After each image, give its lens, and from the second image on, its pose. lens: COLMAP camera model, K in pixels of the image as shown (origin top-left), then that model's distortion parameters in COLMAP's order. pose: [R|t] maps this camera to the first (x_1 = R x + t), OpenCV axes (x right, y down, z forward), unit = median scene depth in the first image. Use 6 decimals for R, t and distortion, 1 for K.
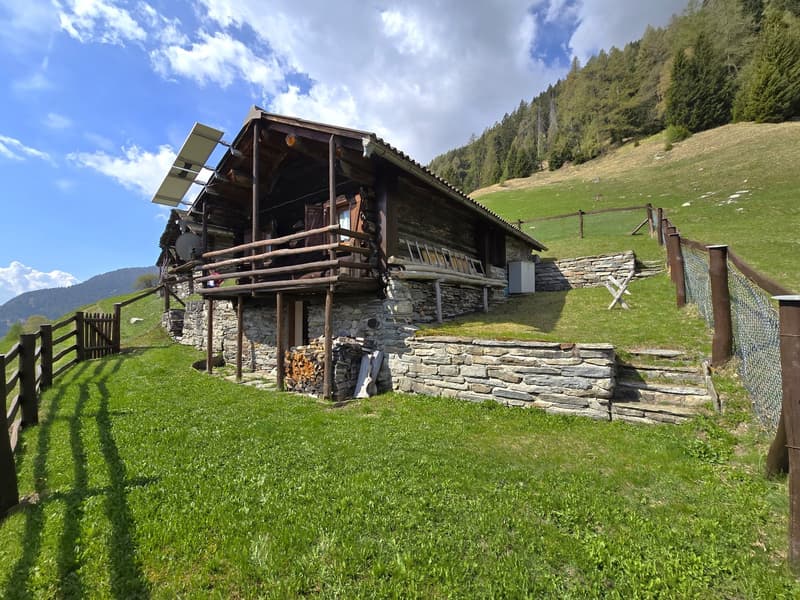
lens RADIAL K [[350.1, 0, 393.7], [0, 350.1, 303.5], [0, 0, 1]] dist [-0.002575, 0.000873]
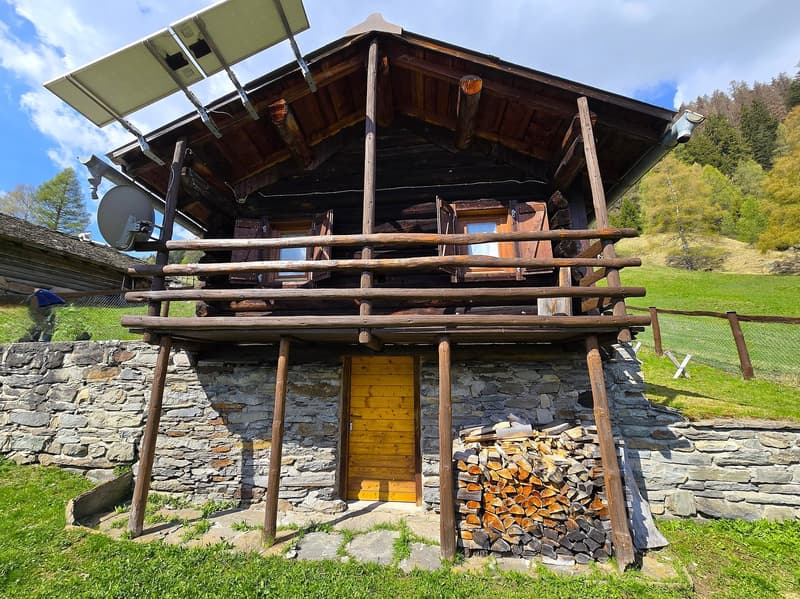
lens RADIAL K [[328.9, 0, 394.6], [0, 328.9, 301.8], [0, 0, 1]] dist [-0.002719, 0.001090]
pose [[0.851109, 0.126885, 0.509425, -0.539125], [-0.029030, 0.980243, -0.195653, 0.010135], [-0.524186, 0.151733, 0.837977, 0.544148]]
